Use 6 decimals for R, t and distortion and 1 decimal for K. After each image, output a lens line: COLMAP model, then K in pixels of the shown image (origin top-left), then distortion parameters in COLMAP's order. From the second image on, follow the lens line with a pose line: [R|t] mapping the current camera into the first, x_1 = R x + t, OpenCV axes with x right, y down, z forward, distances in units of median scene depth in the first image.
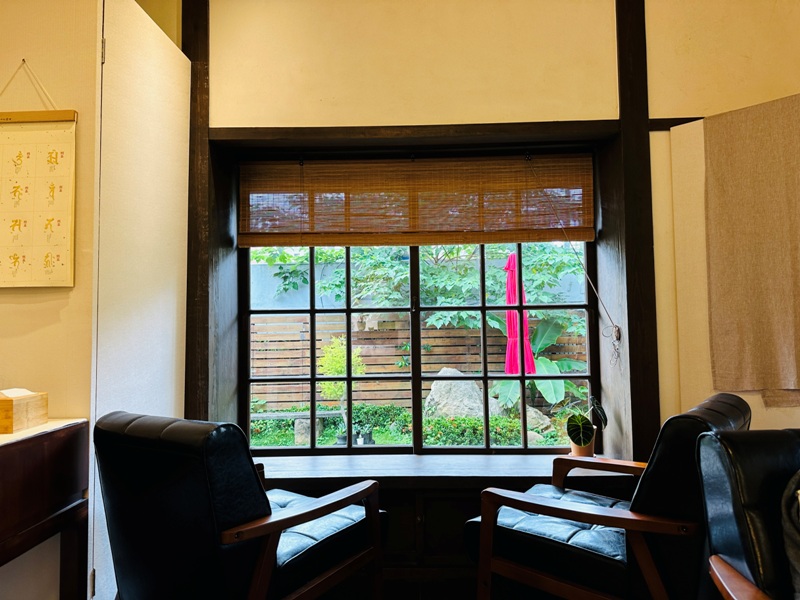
lens RADIAL K [[562.2, 0, 400.0], [0, 562.2, 300.0], [0, 0, 1]] dist [0.088322, -0.101612]
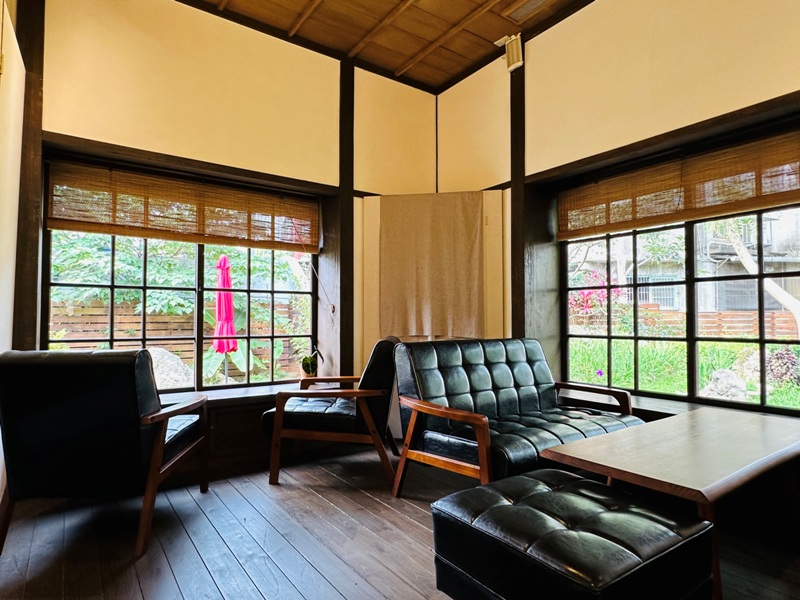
lens RADIAL K [[465.1, 0, 400.0], [0, 465.1, 300.0], [0, 0, 1]] dist [-0.002110, -0.001000]
pose [[0.795584, 0.039264, 0.604569, -0.309101], [-0.039143, 0.999144, -0.013381, 0.043484], [-0.604577, -0.013019, 0.796440, -0.251734]]
